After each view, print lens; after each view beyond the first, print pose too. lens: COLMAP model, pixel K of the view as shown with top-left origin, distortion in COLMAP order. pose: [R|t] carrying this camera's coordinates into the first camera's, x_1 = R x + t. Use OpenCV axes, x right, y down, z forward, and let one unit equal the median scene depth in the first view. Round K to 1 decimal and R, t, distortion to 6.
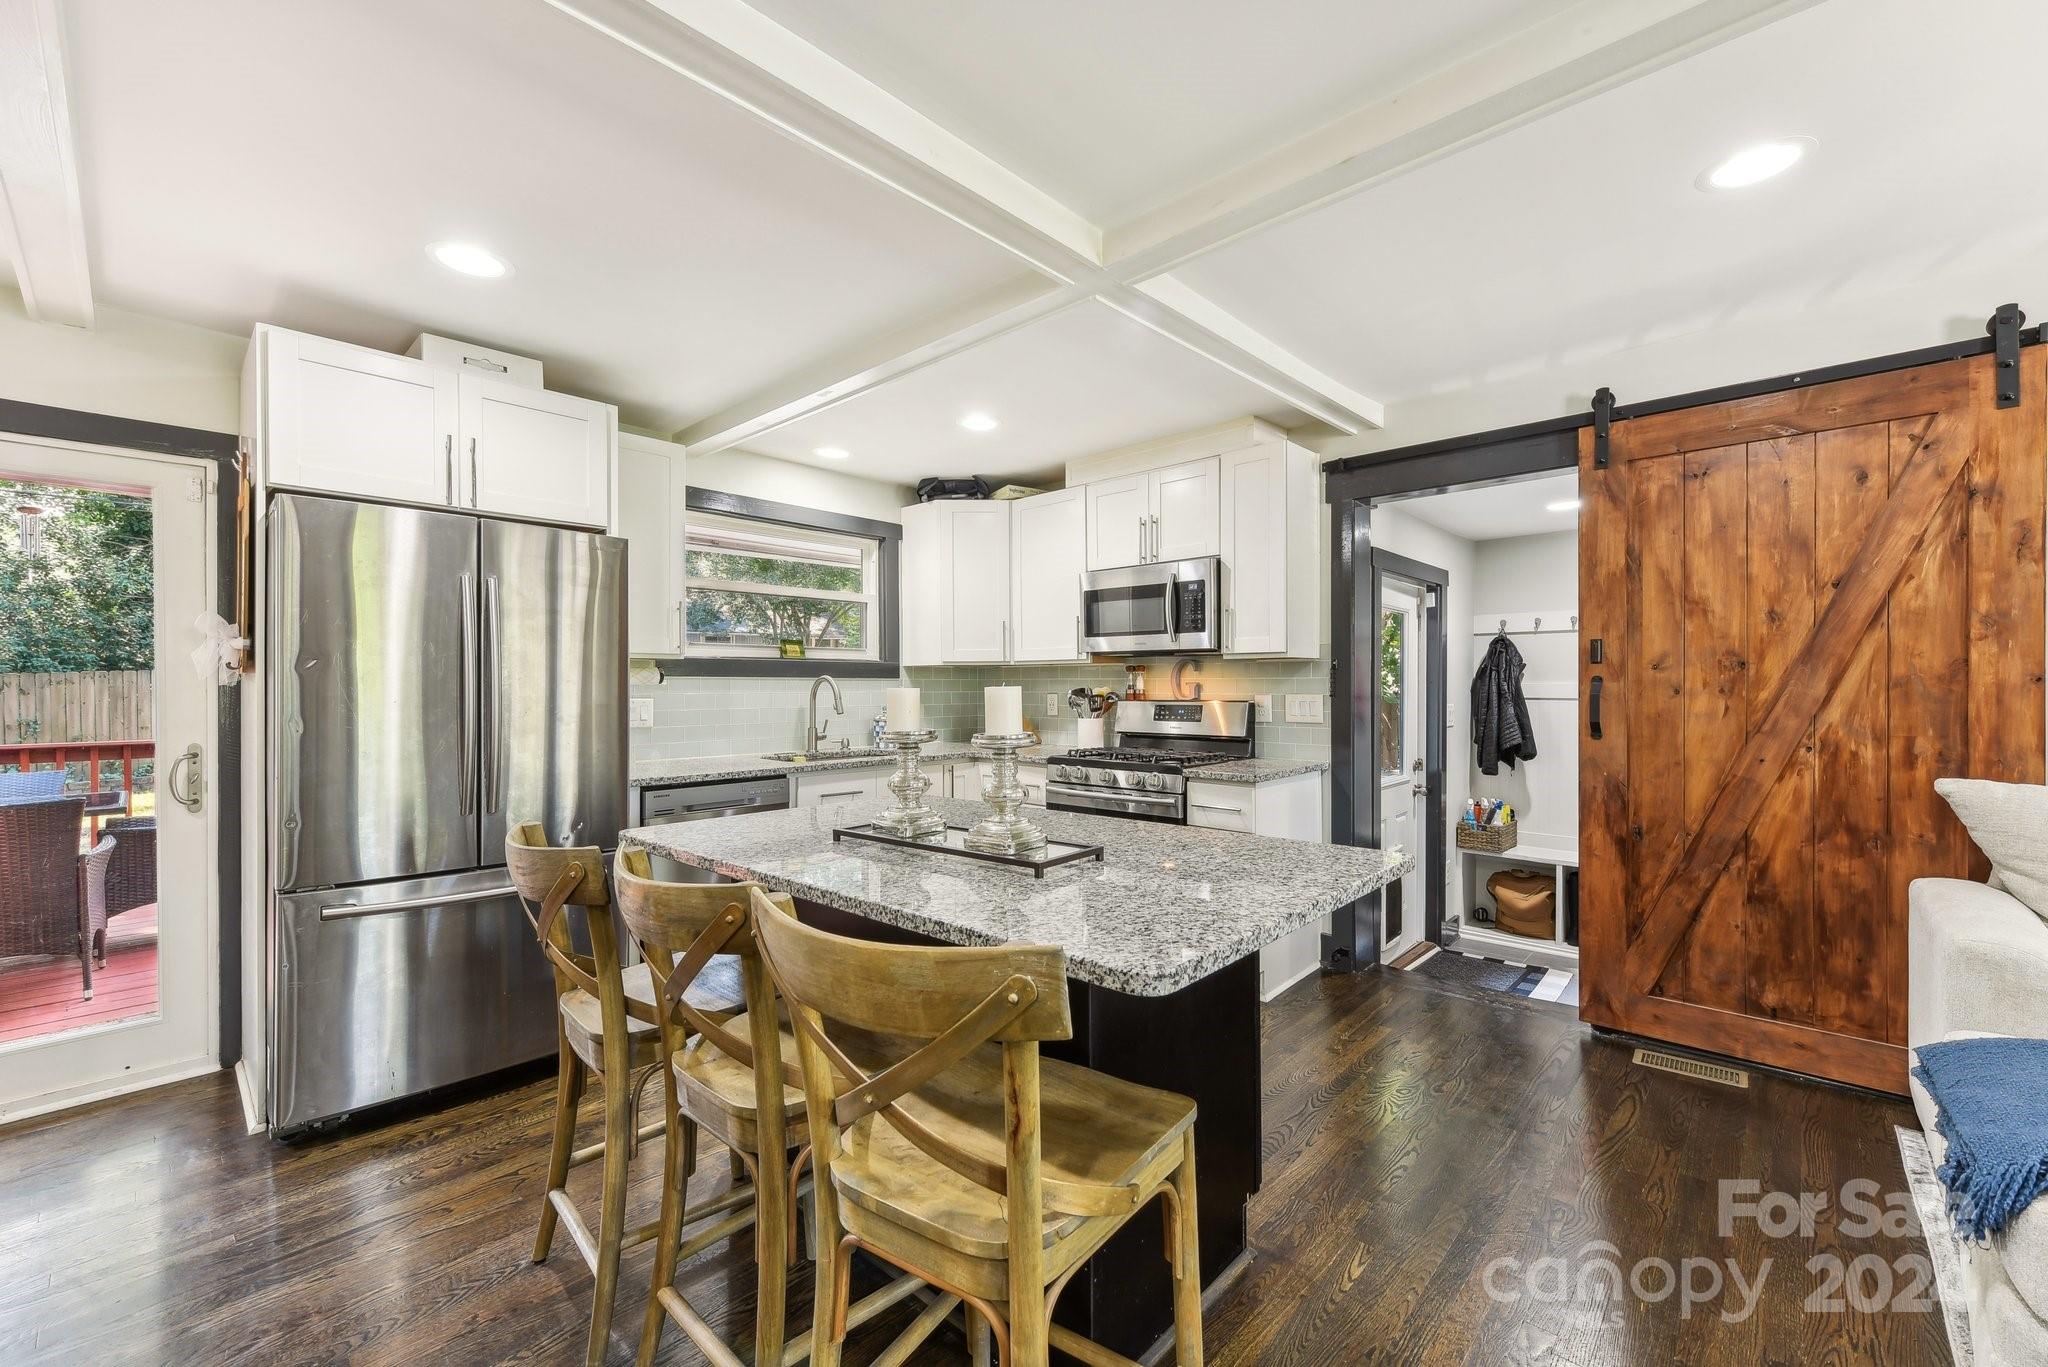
lens RADIAL K [[823.2, 0, 1024.9], [0, 823.2, 690.2], [0, 0, 1]] dist [0.006069, -0.001717]
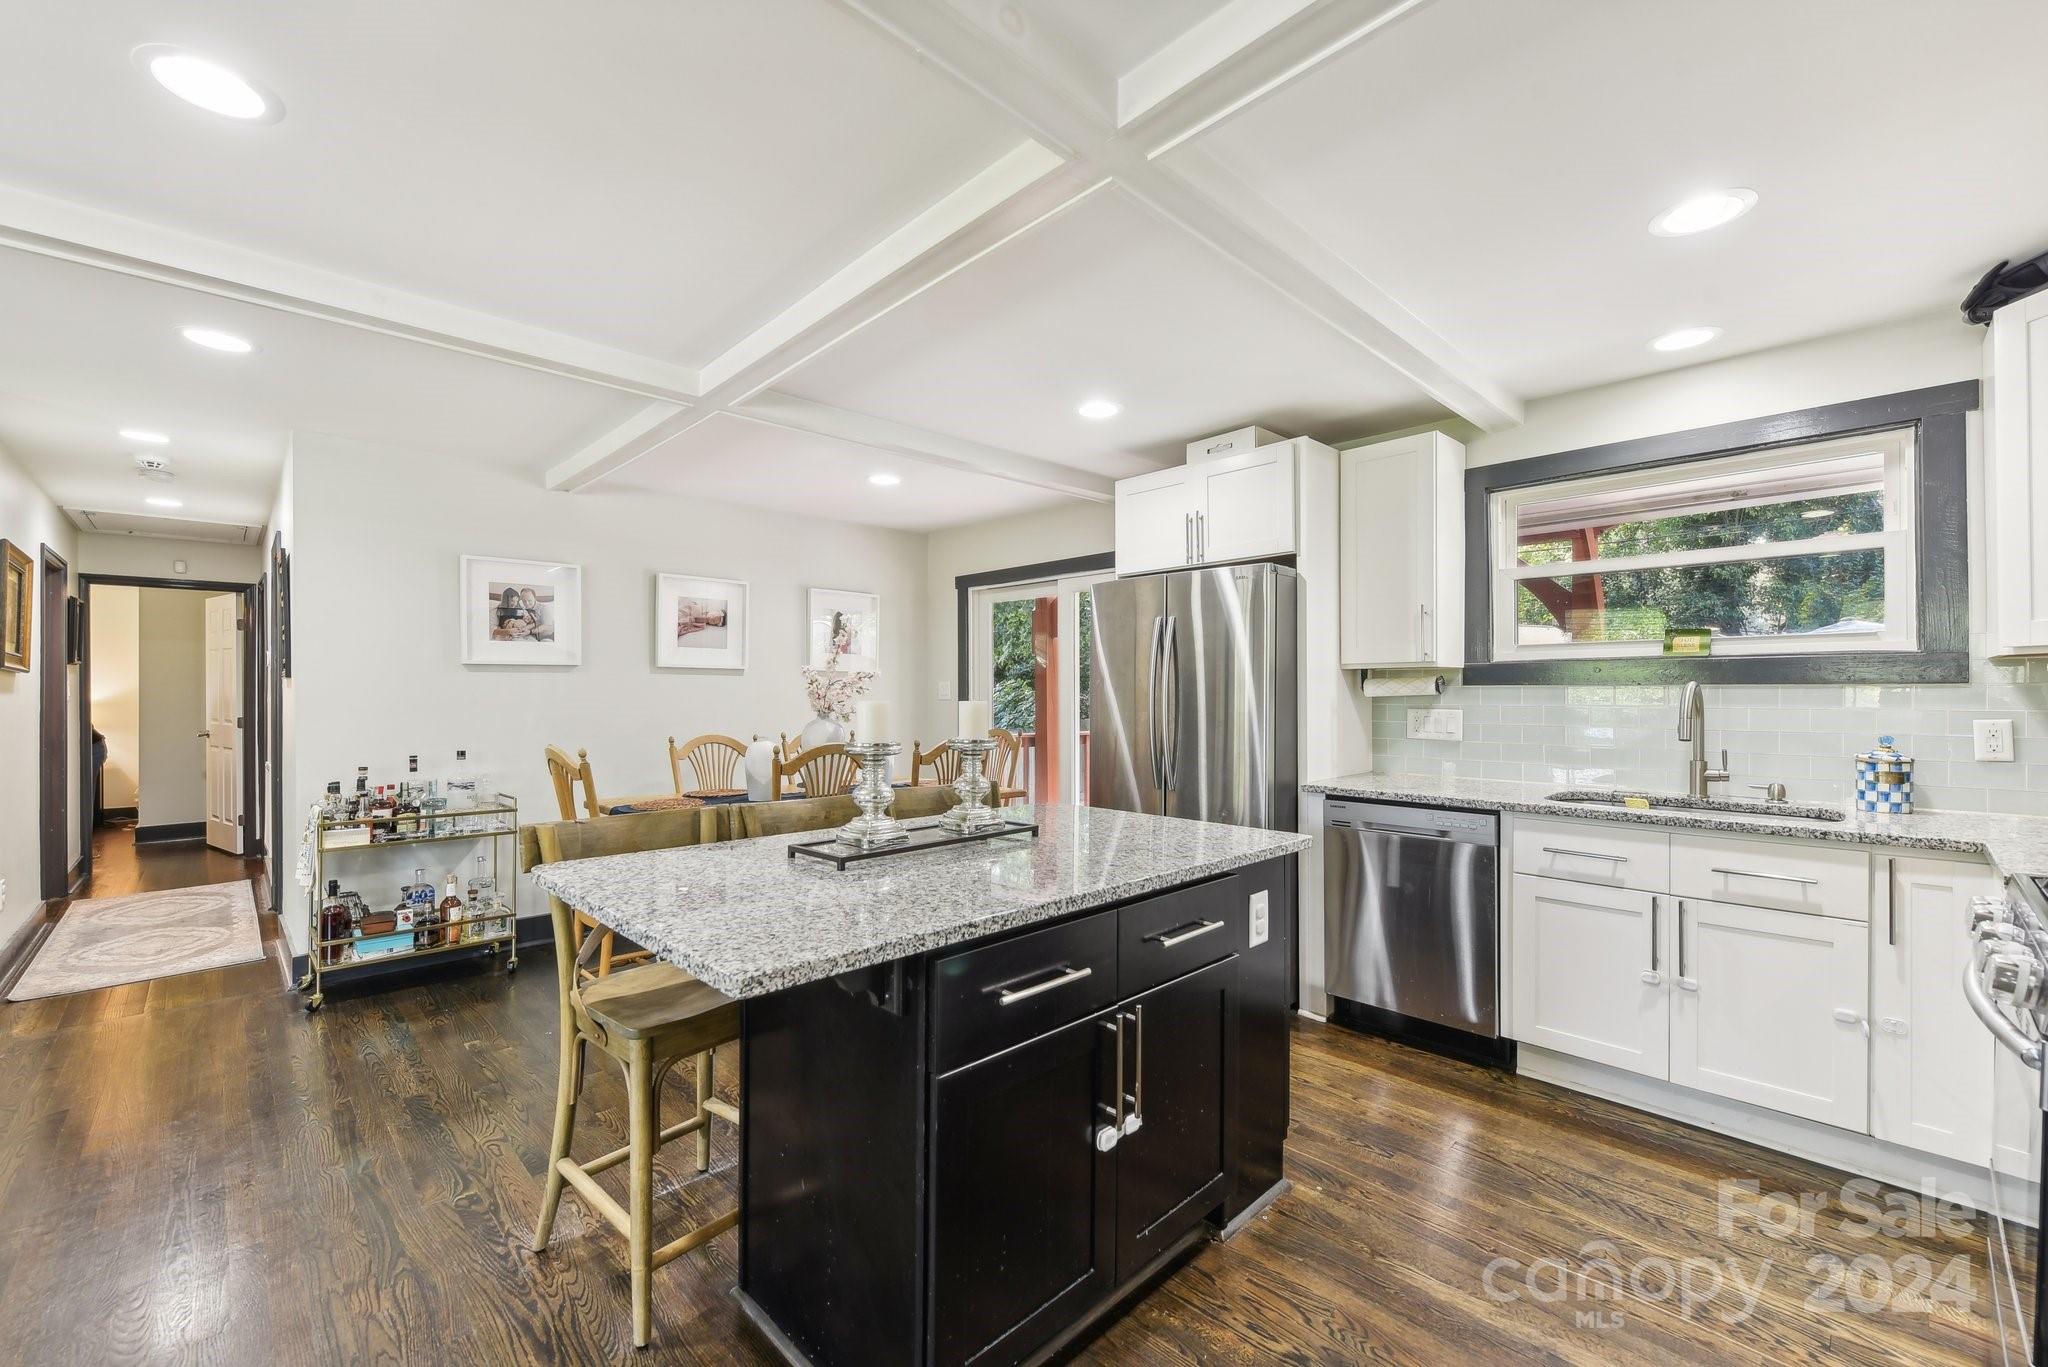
lens RADIAL K [[831.6, 0, 1014.1], [0, 831.6, 692.1], [0, 0, 1]] dist [-0.001666, -0.002514]
pose [[-0.054888, 0.001950, -0.998491, 0.690367], [-0.004789, 0.999986, 0.002217, -0.012531], [0.998481, 0.004904, -0.054878, 0.777537]]
